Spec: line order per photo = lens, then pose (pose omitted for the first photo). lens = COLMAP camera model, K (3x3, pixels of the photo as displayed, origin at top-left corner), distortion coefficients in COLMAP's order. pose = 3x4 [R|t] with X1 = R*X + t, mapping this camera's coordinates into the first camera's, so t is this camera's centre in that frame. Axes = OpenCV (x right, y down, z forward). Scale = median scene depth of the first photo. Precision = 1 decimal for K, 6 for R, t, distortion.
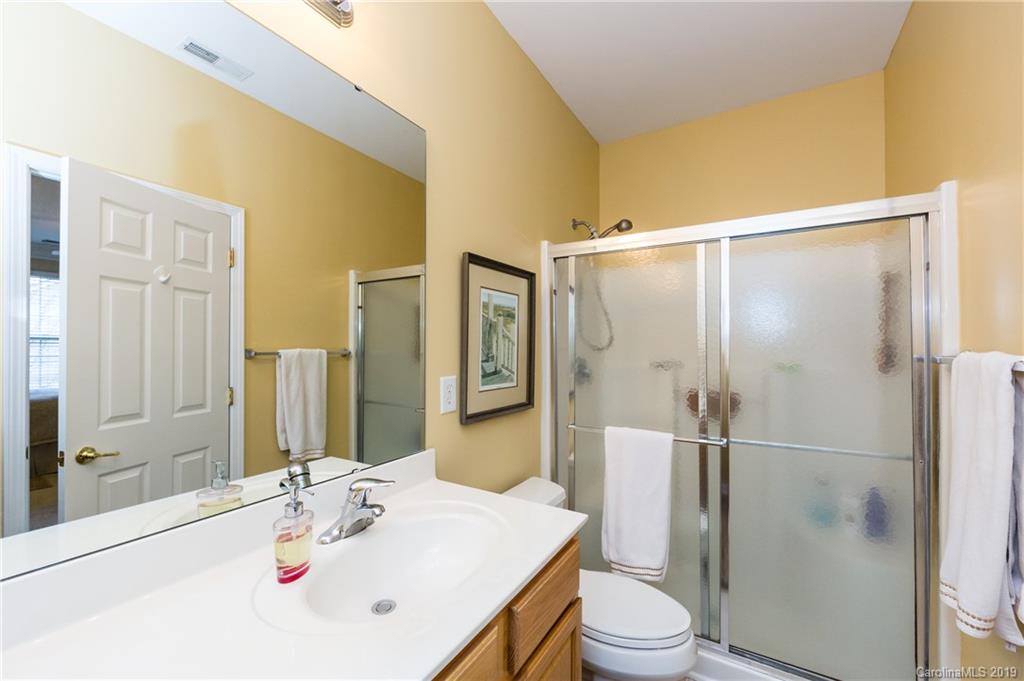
lens RADIAL K [[409.6, 0, 513.1], [0, 409.6, 337.4], [0, 0, 1]] dist [-0.001016, 0.000029]
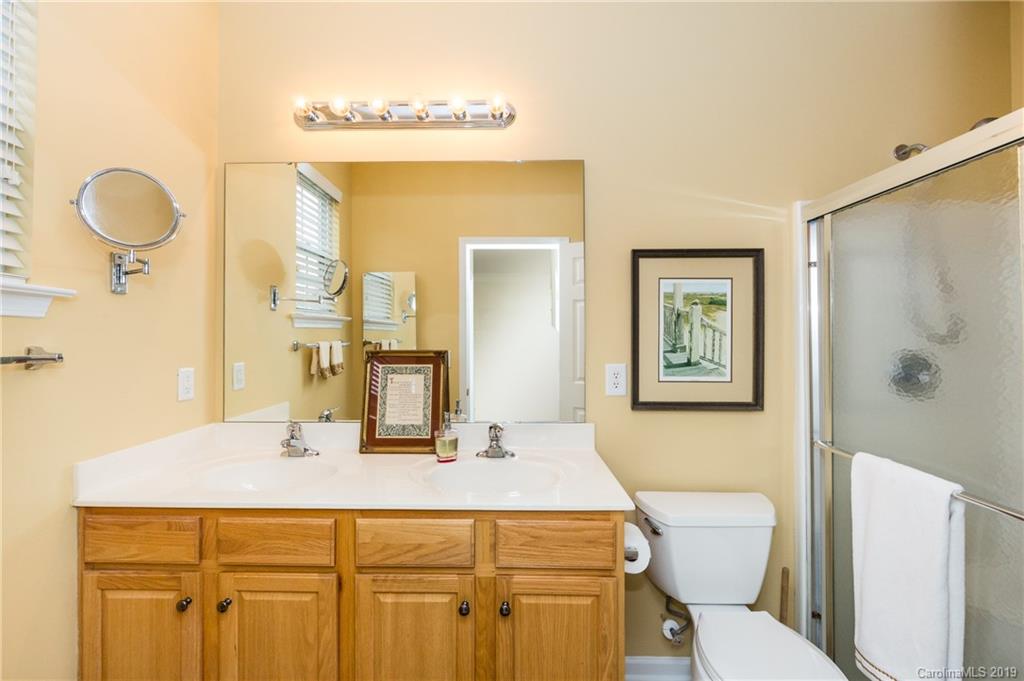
lens RADIAL K [[409.6, 0, 513.1], [0, 409.6, 337.4], [0, 0, 1]] dist [-0.001016, 0.000029]
pose [[0.501800, -0.003905, -0.864975, 0.573495], [0.018955, 0.999799, 0.006483, 0.009162], [0.864776, -0.019649, 0.501773, 0.163550]]
